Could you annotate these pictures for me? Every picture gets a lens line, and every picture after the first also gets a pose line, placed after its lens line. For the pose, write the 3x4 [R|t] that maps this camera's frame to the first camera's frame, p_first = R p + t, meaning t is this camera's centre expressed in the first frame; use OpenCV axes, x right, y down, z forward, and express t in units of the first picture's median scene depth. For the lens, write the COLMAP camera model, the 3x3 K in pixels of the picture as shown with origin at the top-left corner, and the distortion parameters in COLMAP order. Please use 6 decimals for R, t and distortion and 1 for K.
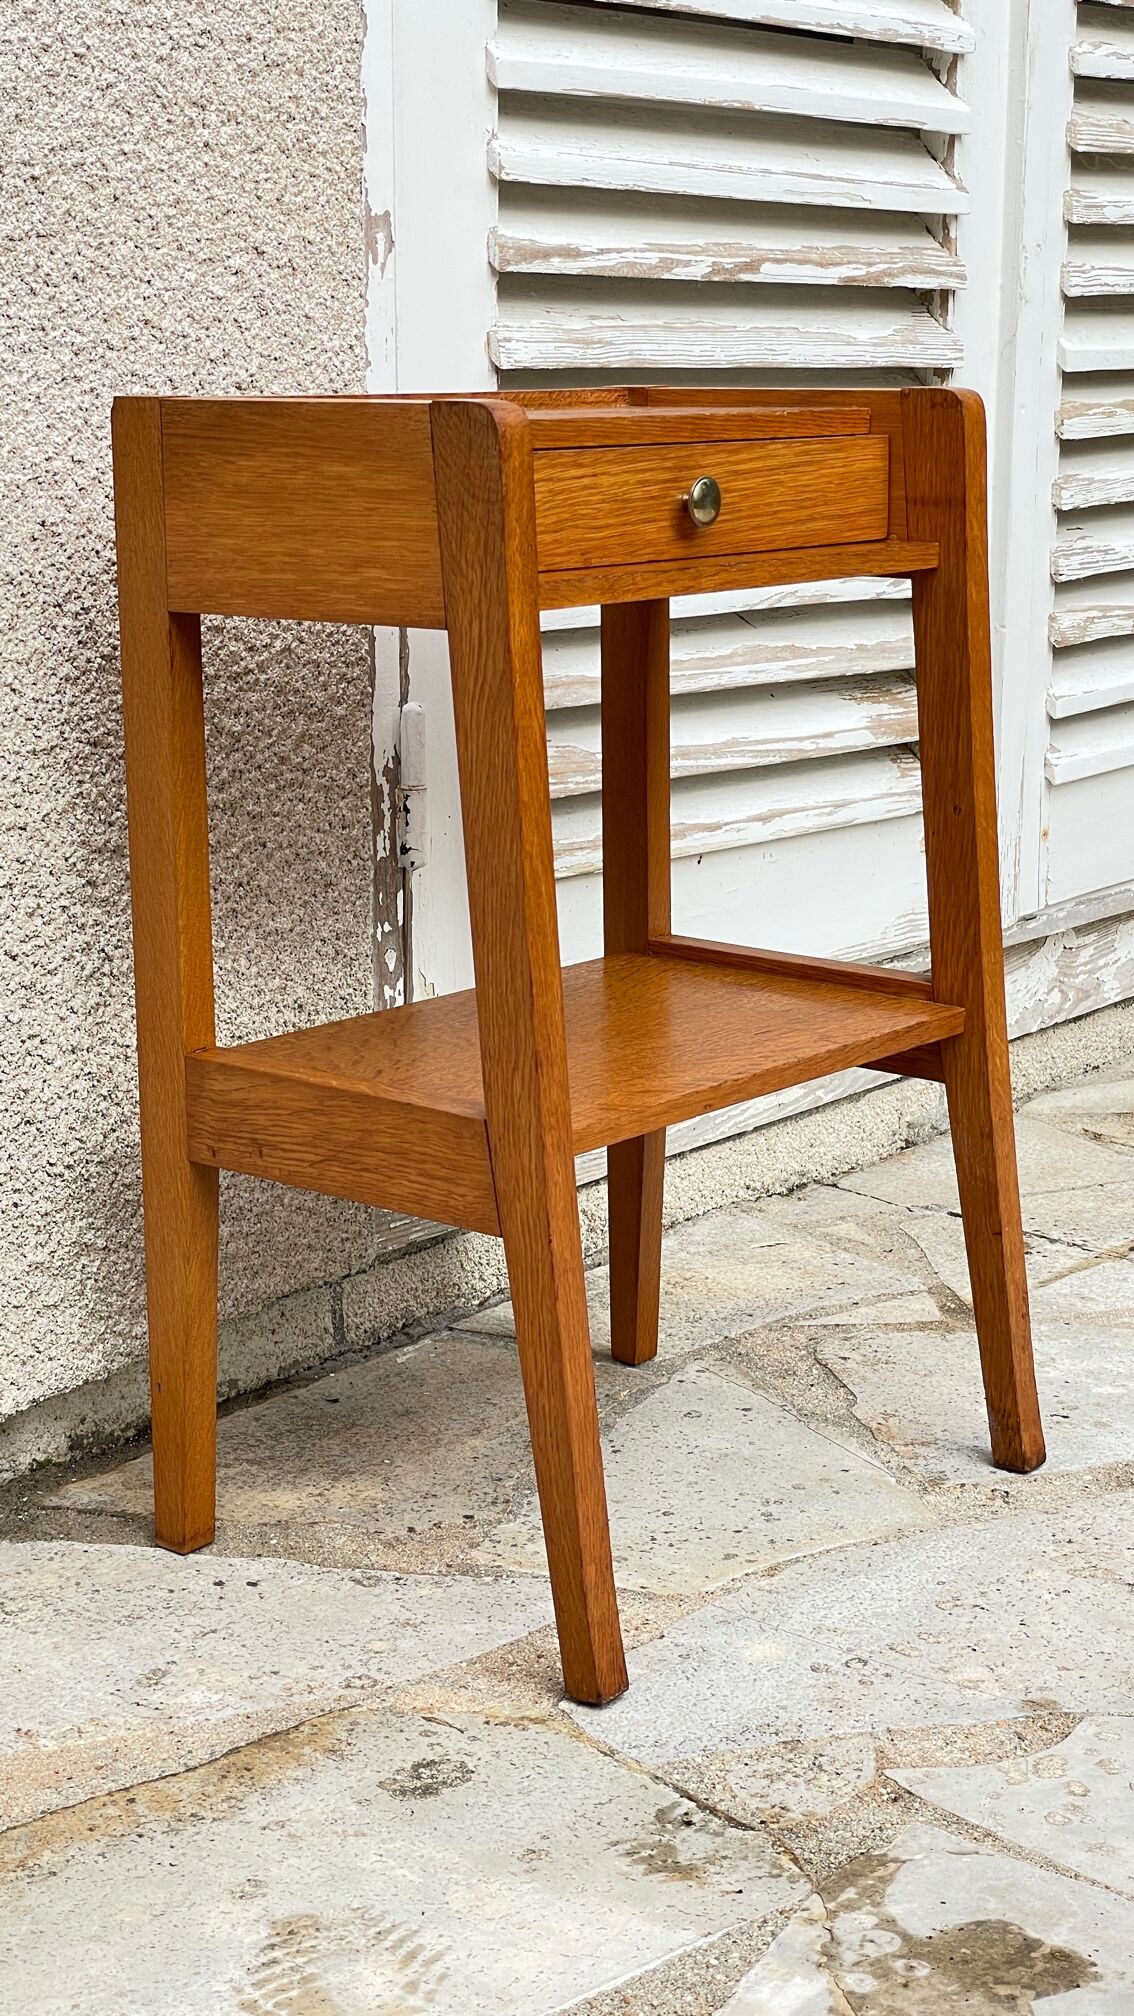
lens RADIAL K [[2998.9, 0, 541.2], [0, 2998.9, 1002.9], [0, 0, 1]] dist [0.159684, -0.364814]
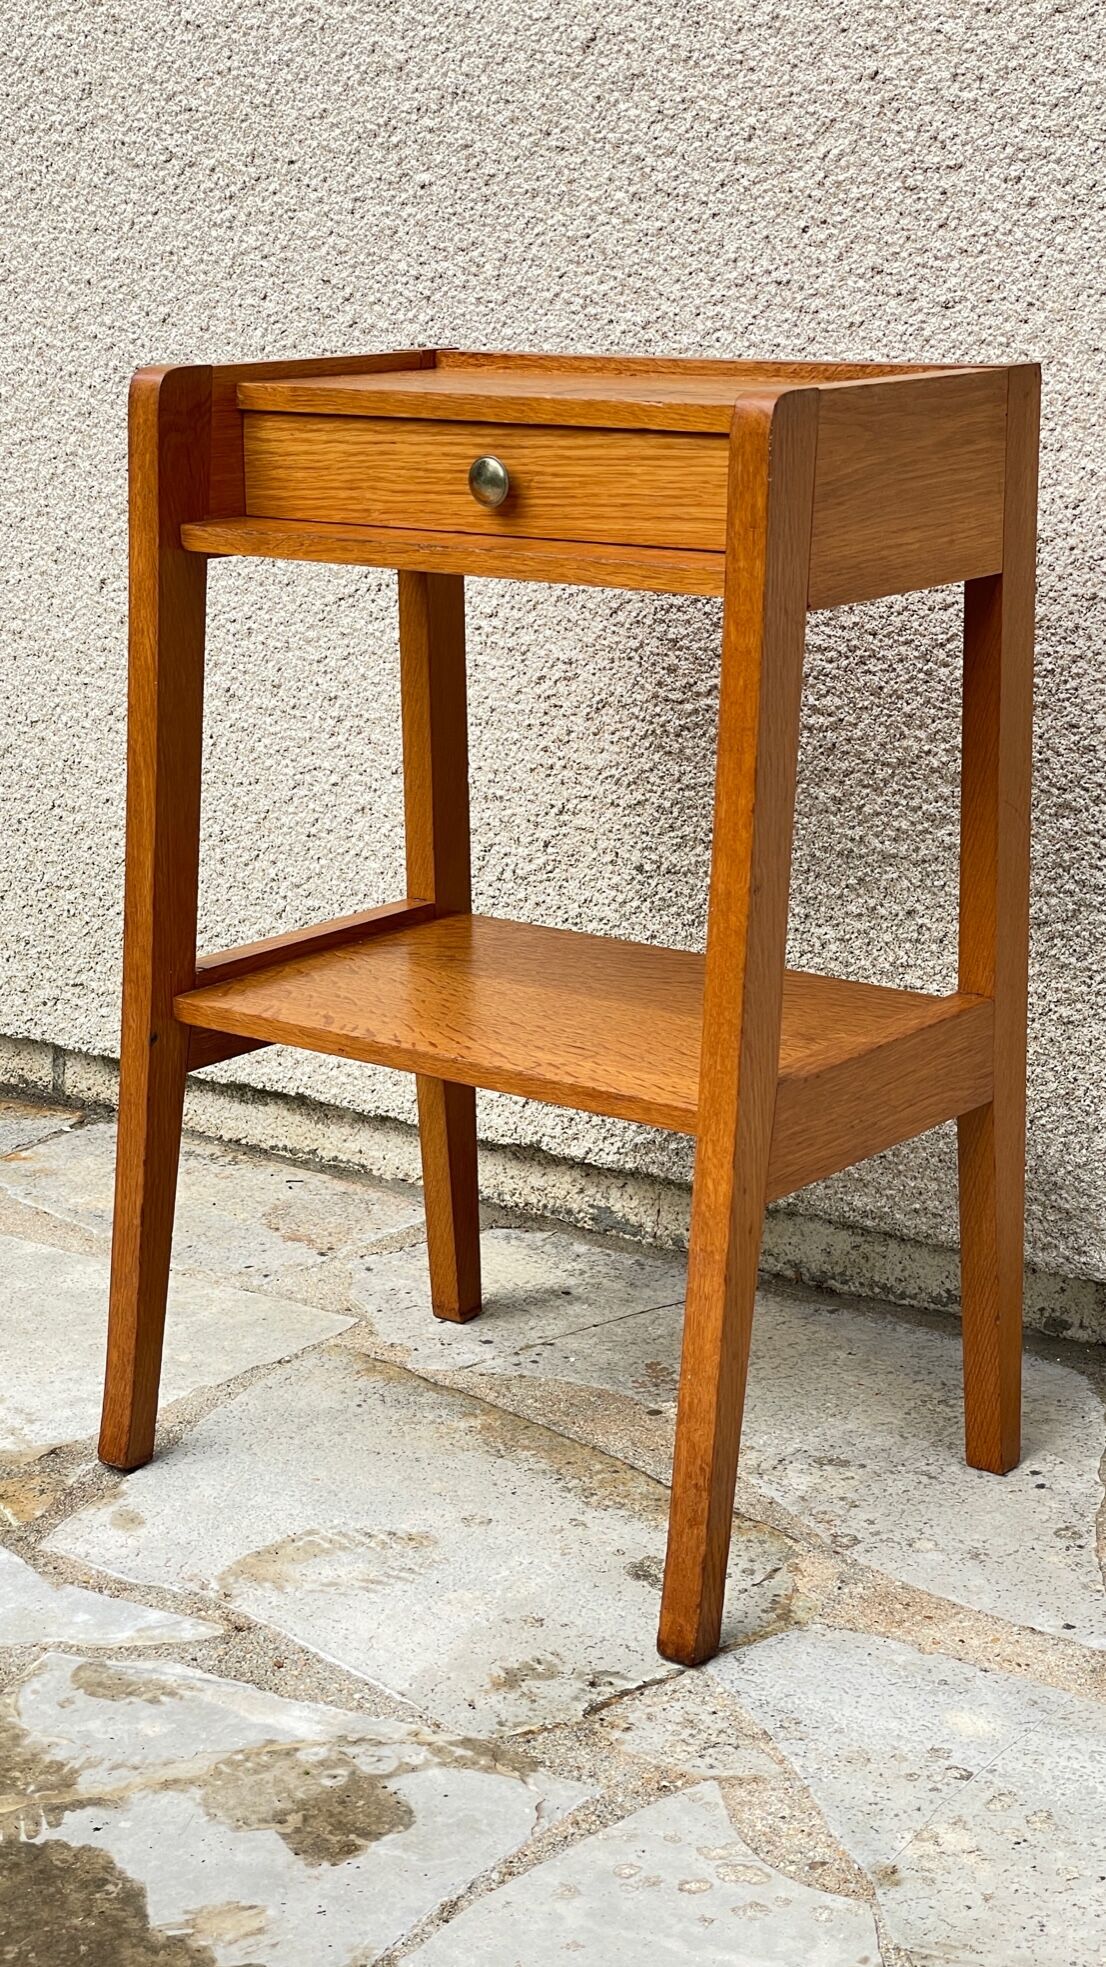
lens RADIAL K [[2998.8, 0, 584.1], [0, 2998.8, 968.8], [0, 0, 1]] dist [0.151989, -0.316239]
pose [[0.034078, 0.246667, -0.968501, 0.919090], [-0.207408, 0.949712, 0.234584, -0.203491], [0.977661, 0.192881, 0.083525, 0.753189]]
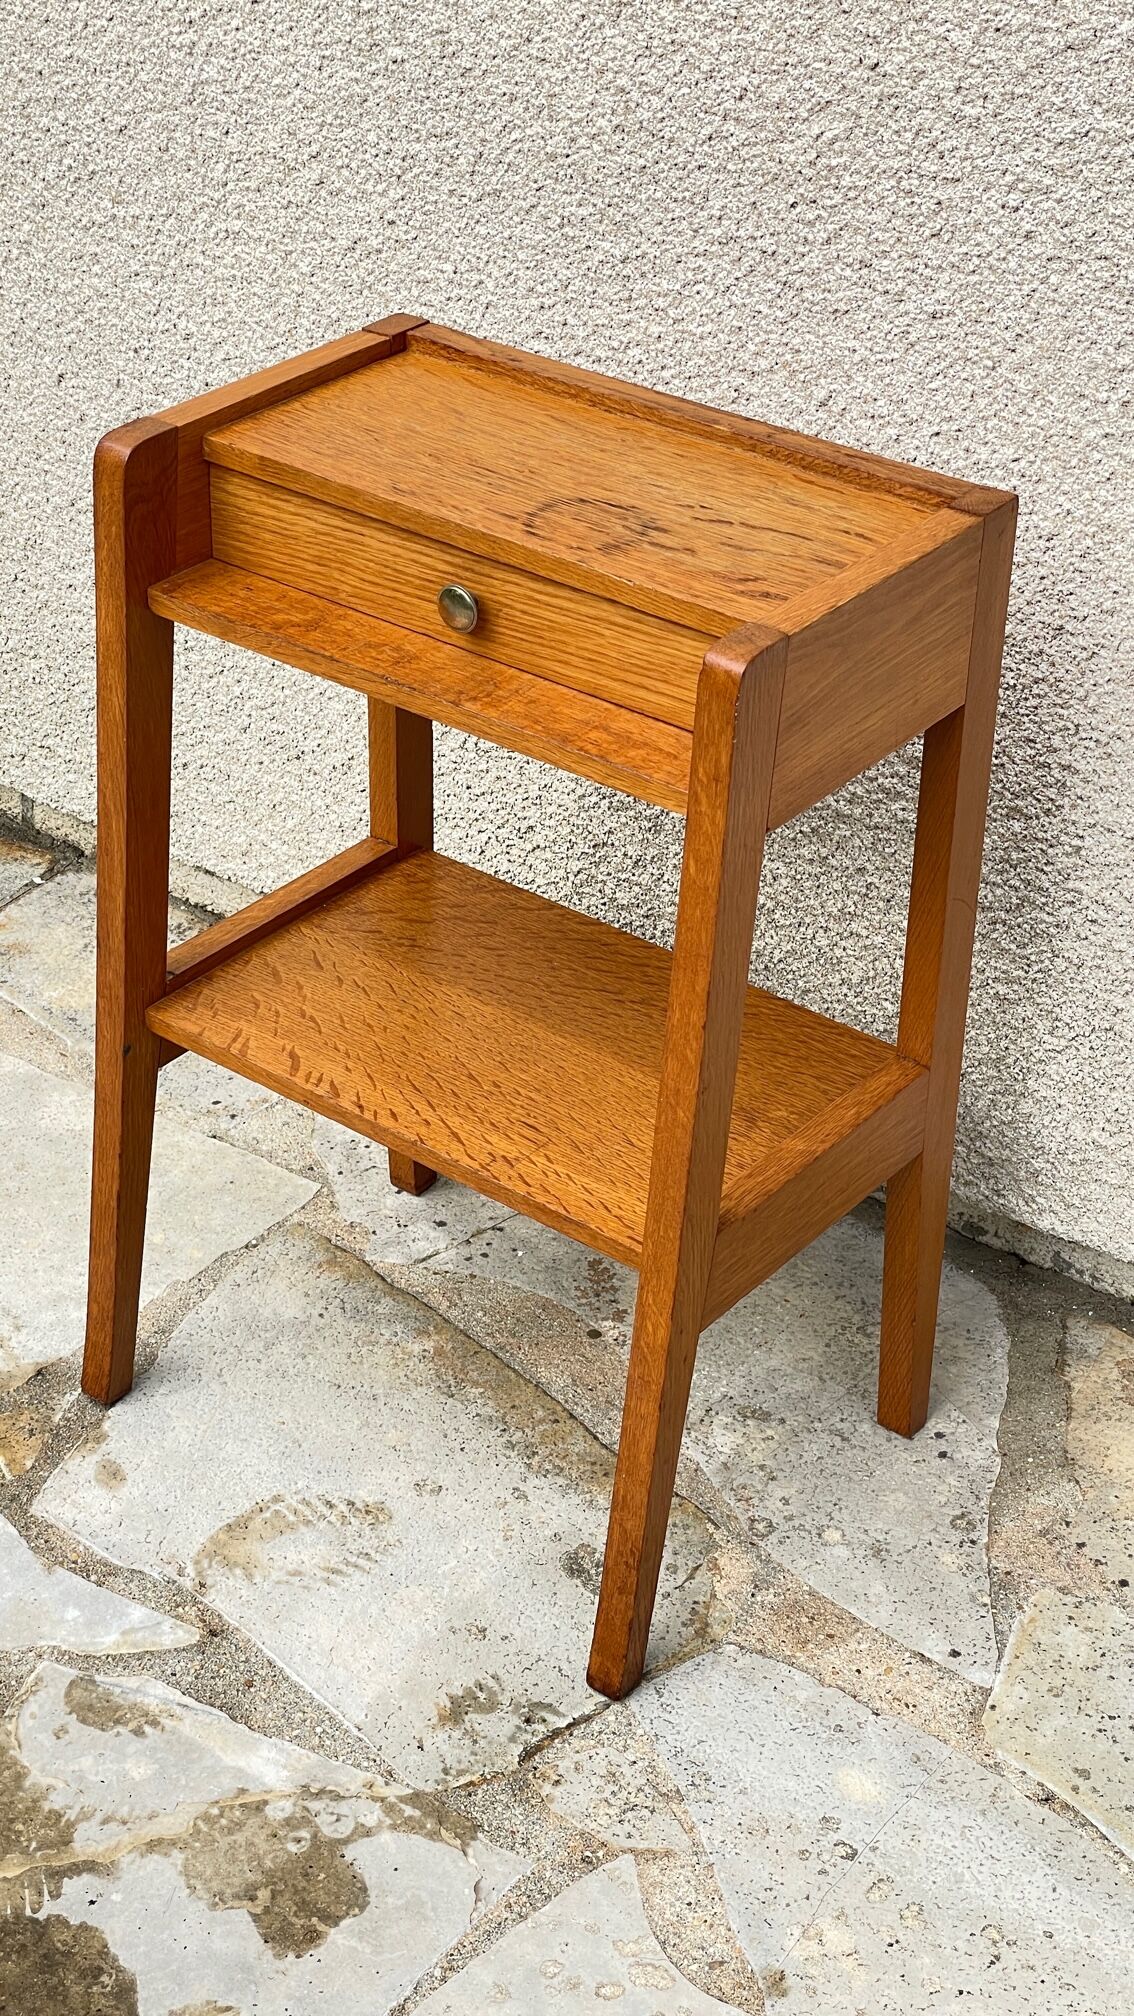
lens RADIAL K [[2997.3, 0, 551.8], [0, 2997.3, 1001.0], [0, 0, 1]] dist [0.154539, -0.376335]
pose [[0.026091, 0.536332, -0.843604, 0.819355], [-0.235409, 0.823455, 0.516241, -0.536581], [0.971546, 0.185123, 0.147742, 0.680492]]
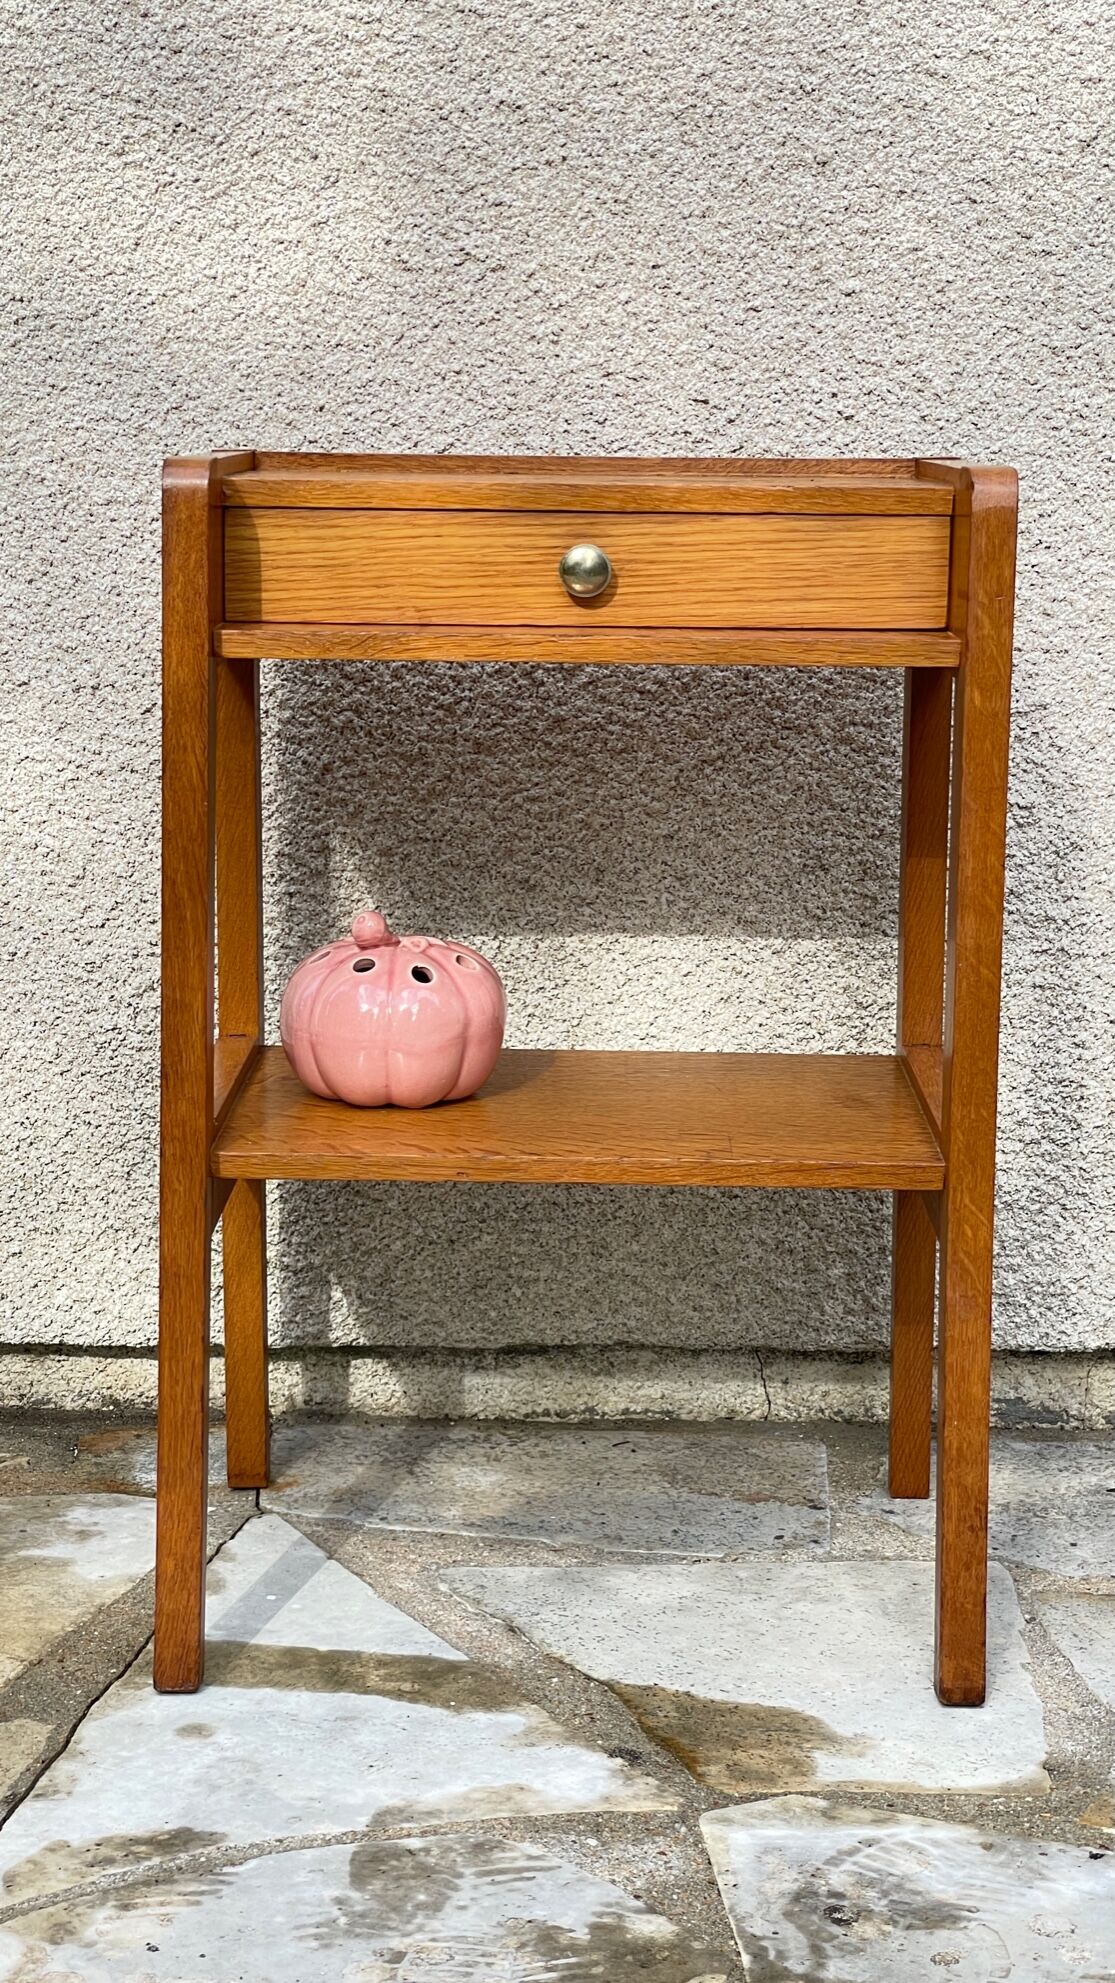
lens RADIAL K [[3029.9, 0, 557.5], [0, 3029.9, 991.5], [0, 0, 1]] dist [0.124040, -0.053243]
pose [[0.602966, 0.154954, -0.782574, 0.472816], [-0.170031, 0.983377, 0.063708, 0.003233], [0.779437, 0.094648, 0.619290, -0.054269]]
